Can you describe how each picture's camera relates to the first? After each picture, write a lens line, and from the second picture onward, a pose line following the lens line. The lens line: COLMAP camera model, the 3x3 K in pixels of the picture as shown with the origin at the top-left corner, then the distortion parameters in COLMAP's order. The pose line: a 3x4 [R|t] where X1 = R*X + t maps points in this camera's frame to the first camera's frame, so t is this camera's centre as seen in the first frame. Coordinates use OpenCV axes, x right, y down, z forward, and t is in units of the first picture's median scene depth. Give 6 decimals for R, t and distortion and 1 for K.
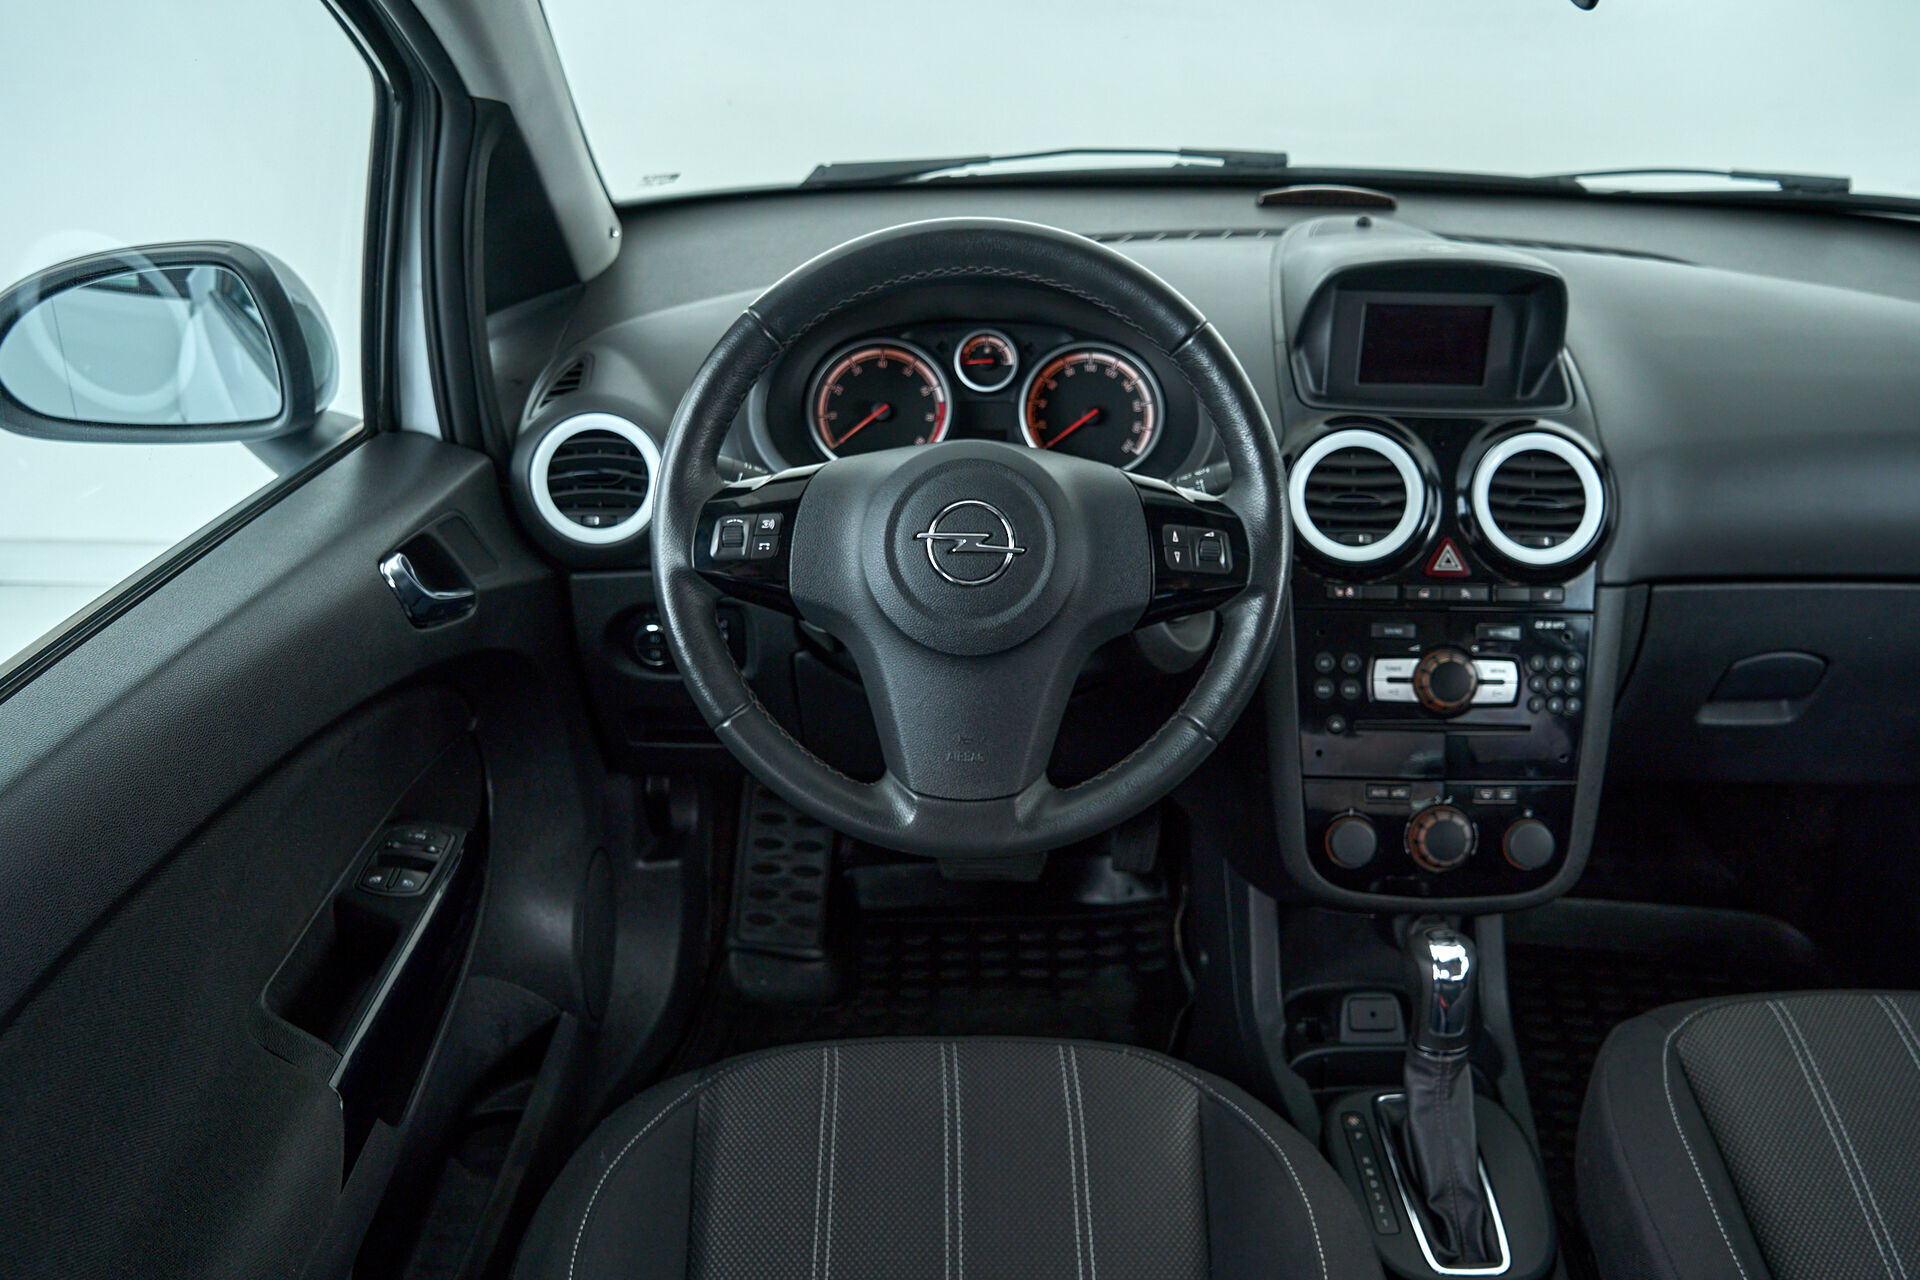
lens RADIAL K [[1581.8, 0, 998.1], [0, 1581.8, 631.6], [0, 0, 1]] dist [0.010406, -0.006117]
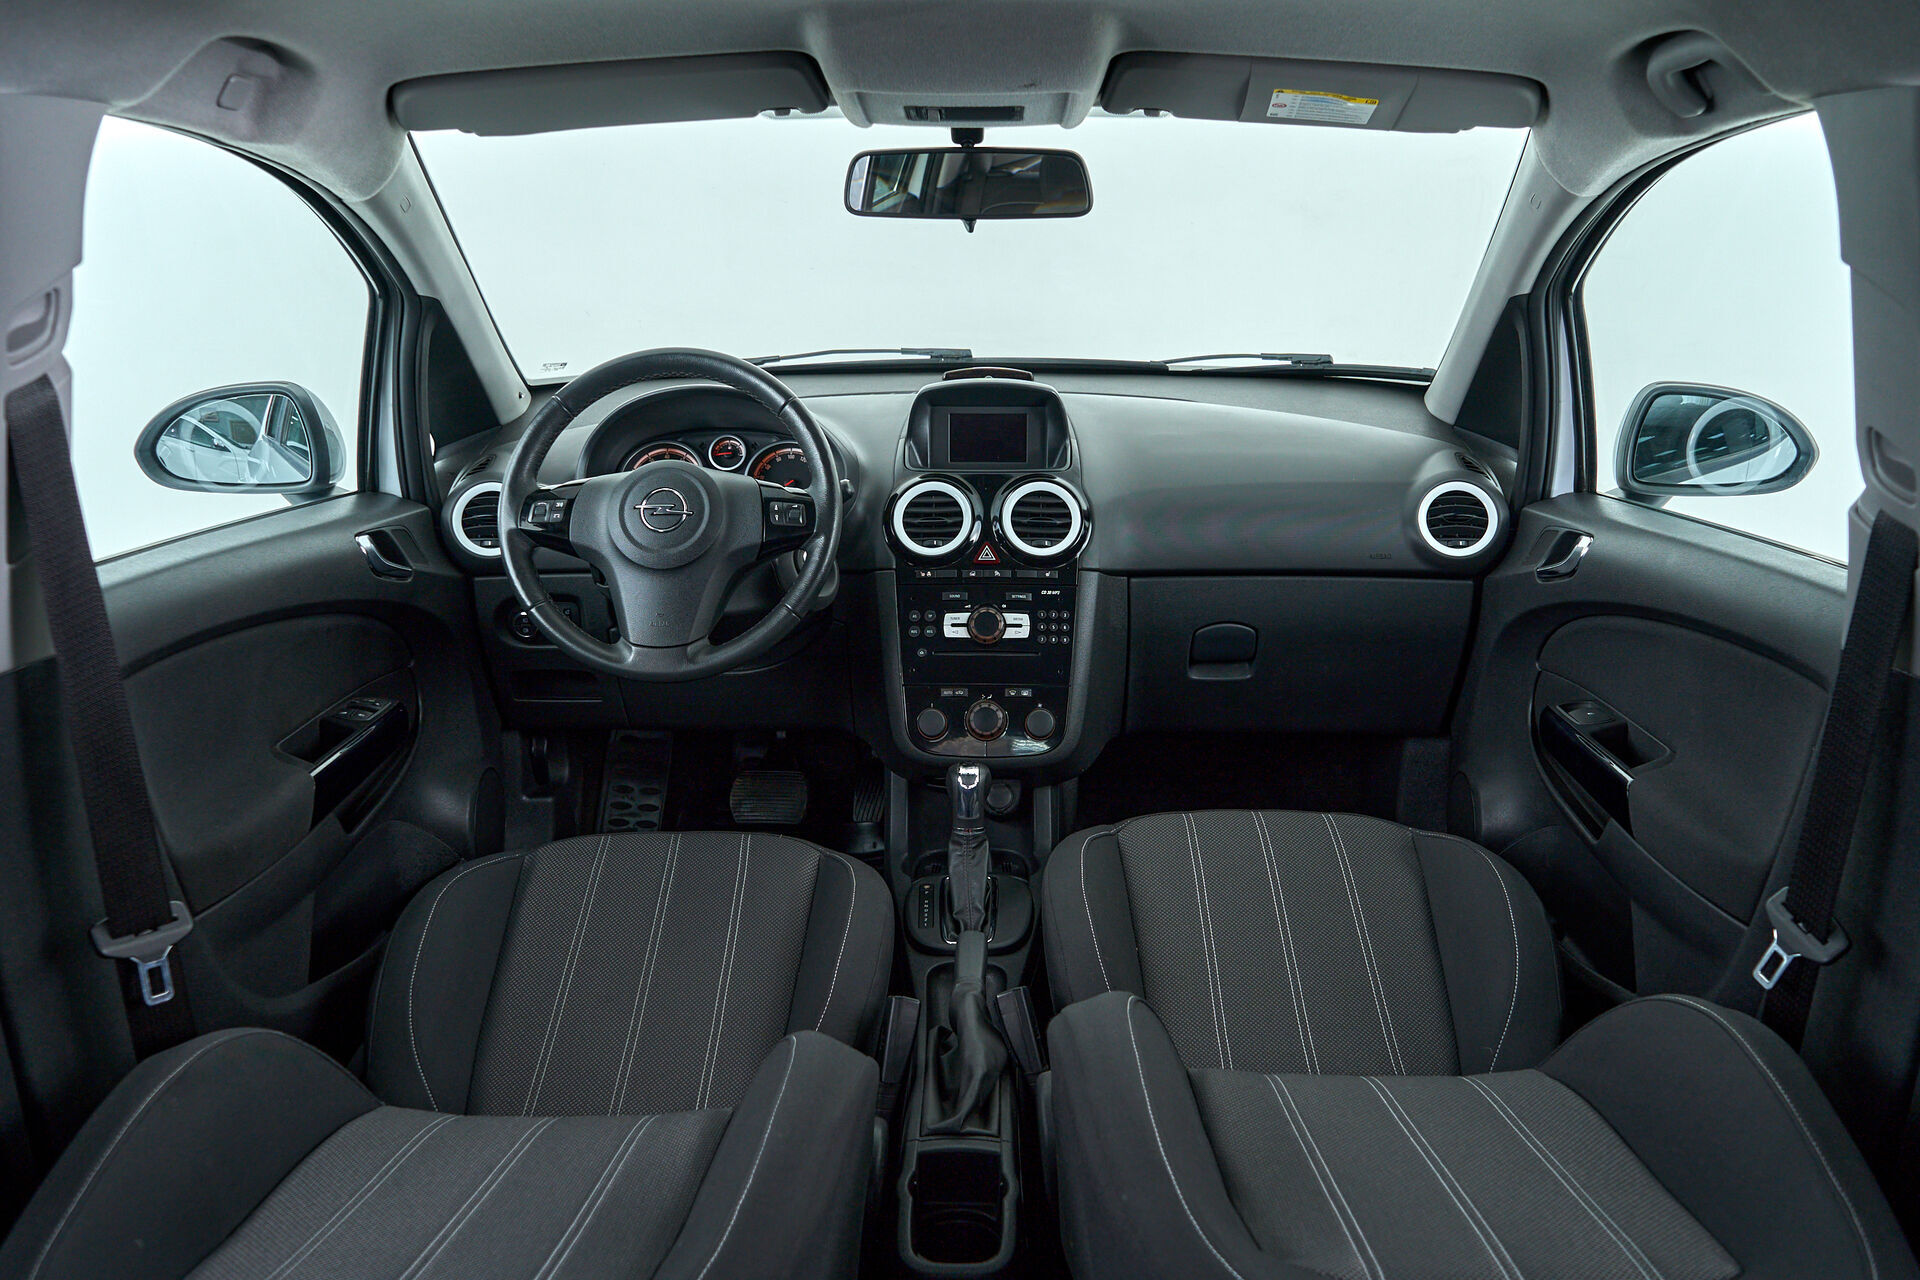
lens RADIAL K [[1581.8, 0, 950.9], [0, 1581.8, 642.0], [0, 0, 1]] dist [0.010406, -0.006117]
pose [[0.998912, -0.013777, -0.044563, 0.318205], [0.005897, 0.985020, -0.172338, 0.334037], [0.046270, 0.171887, 0.984029, -0.634452]]
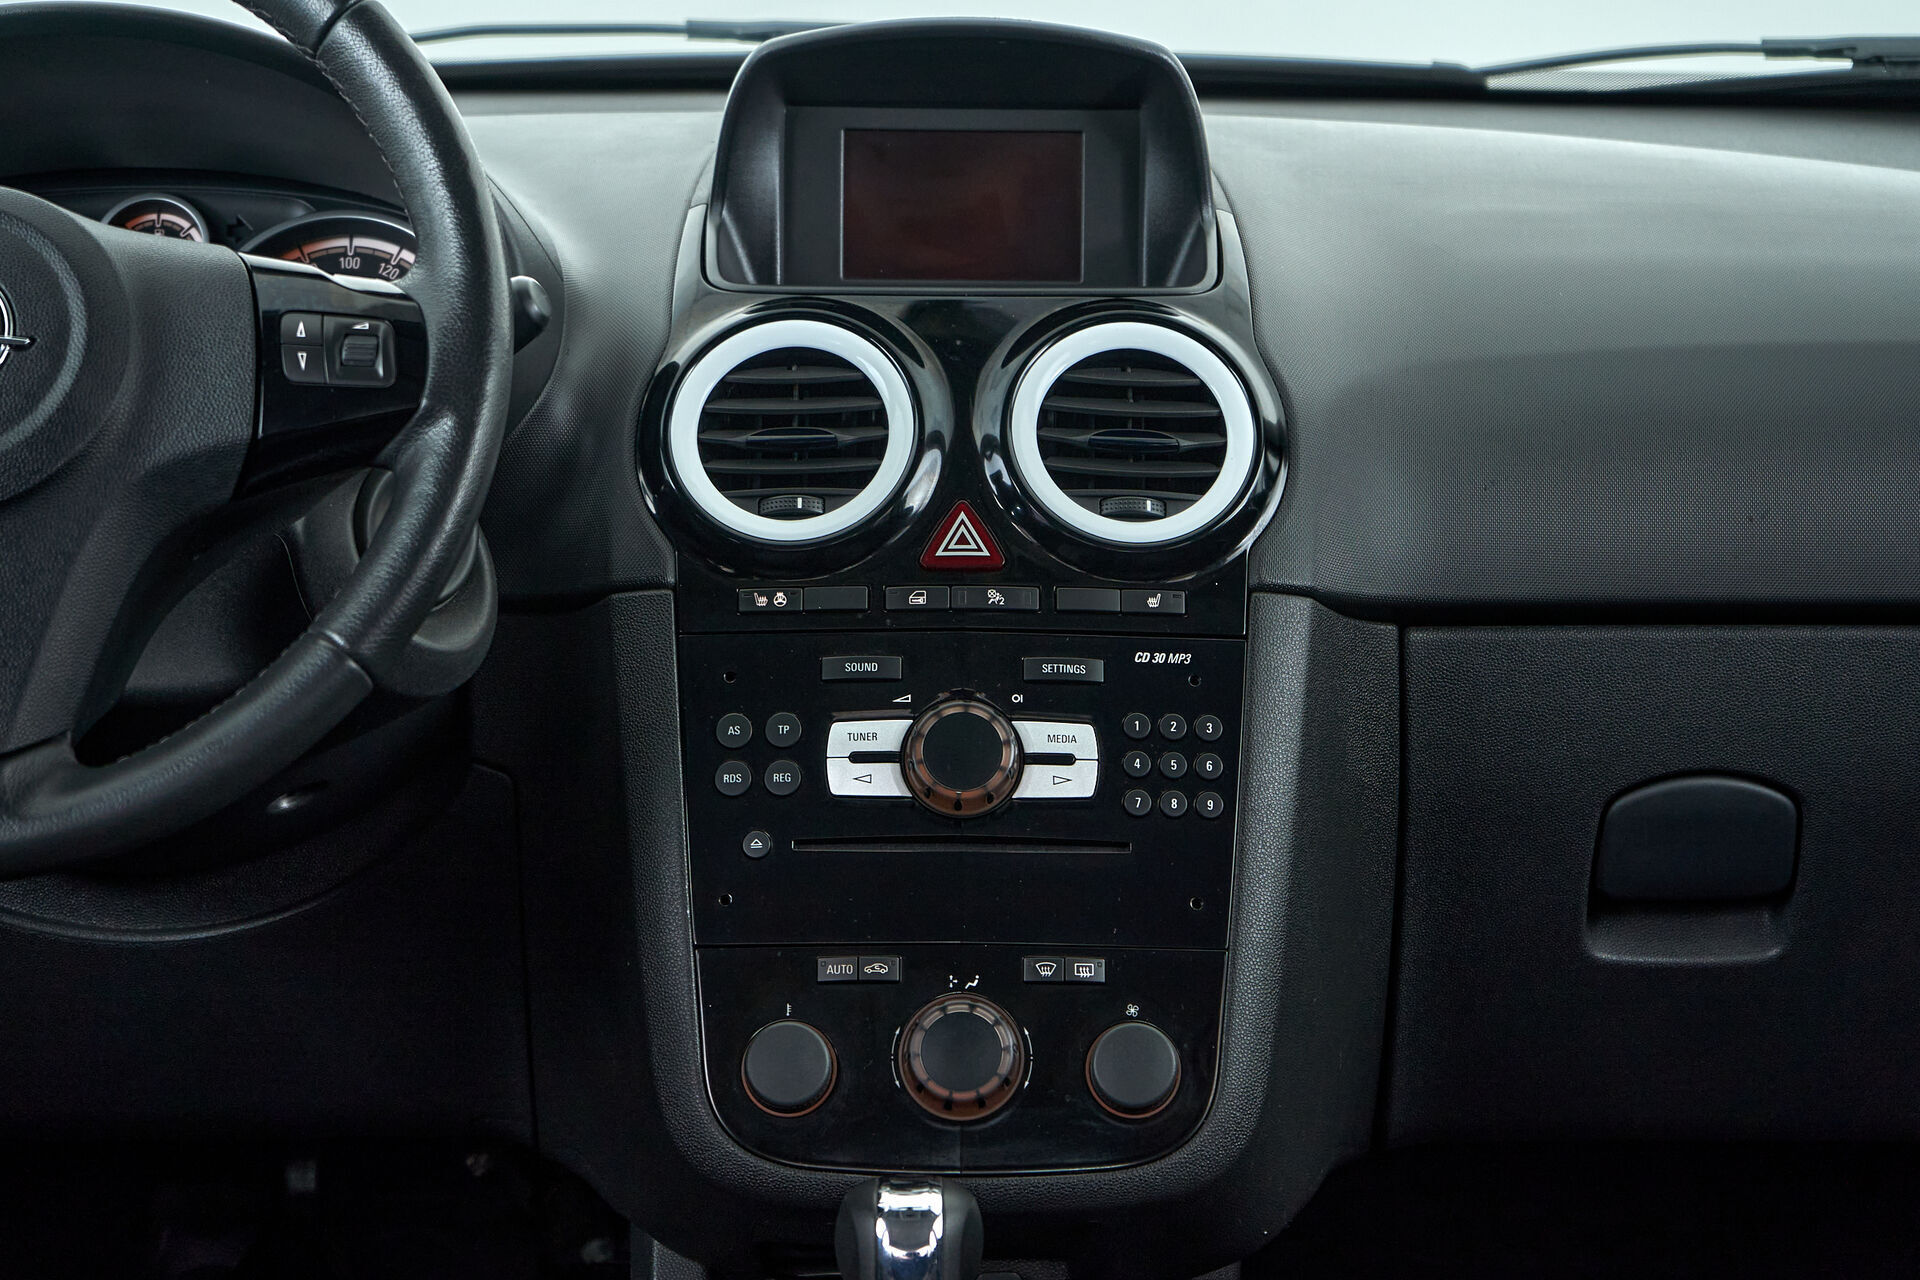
lens RADIAL K [[4387.1, 0, 955.7], [0, 4387.1, 630.2], [0, 0, 1]] dist [-0.007620, 0.000000]
pose [[0.999893, -0.014188, -0.003637, 0.285627], [0.012484, 0.955396, -0.295063, 0.419565], [0.007661, 0.294986, 0.955471, -0.404713]]
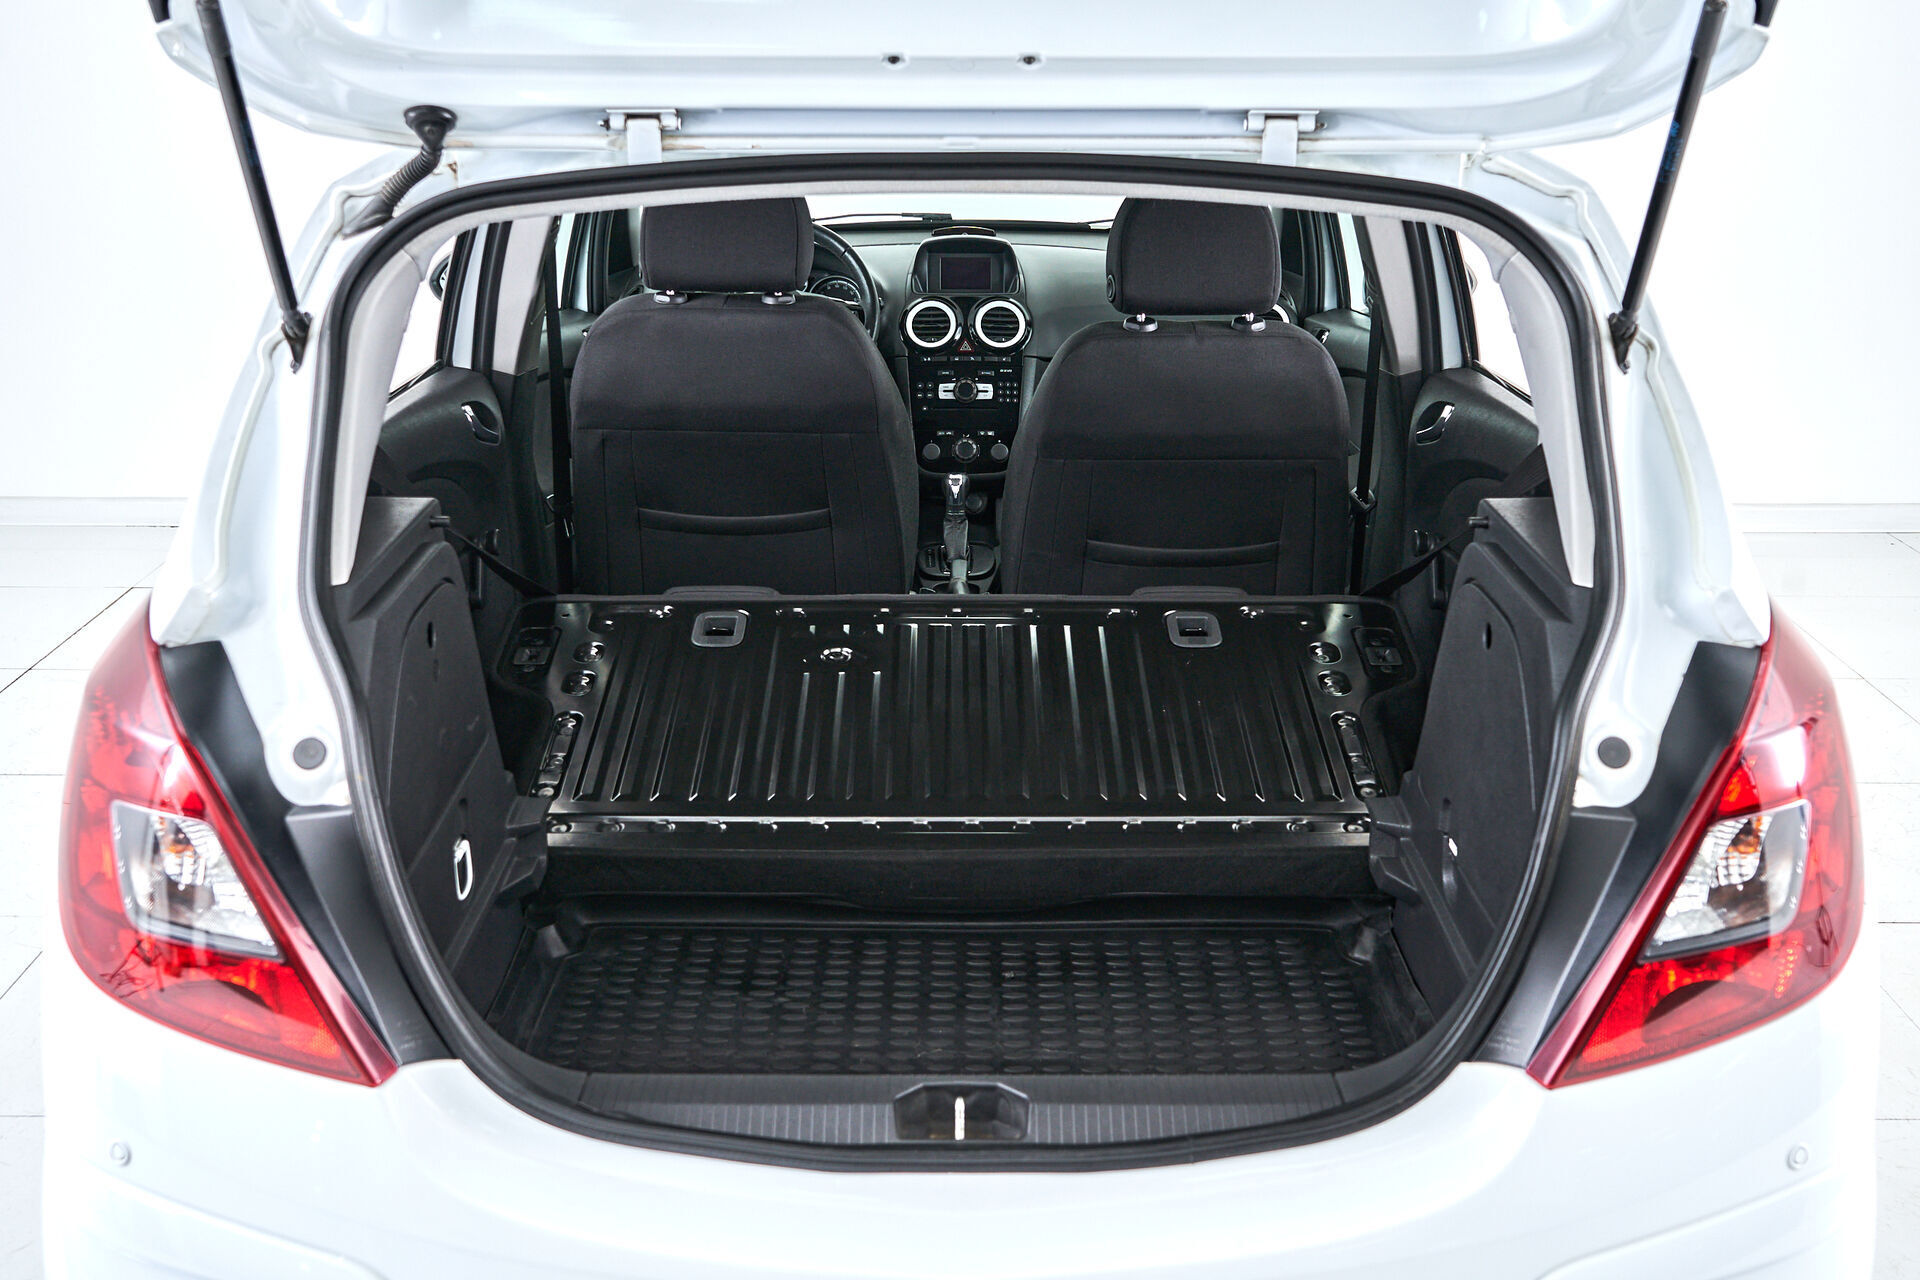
lens RADIAL K [[1875.2, 0, 964.0], [0, 1875.2, 623.9], [0, 0, 1]] dist [-0.033866, 0.000000]
pose [[0.999779, -0.016876, -0.012550, 0.311547], [0.015077, 0.991174, -0.131709, 0.825645], [0.014662, 0.131490, 0.991209, -2.043410]]
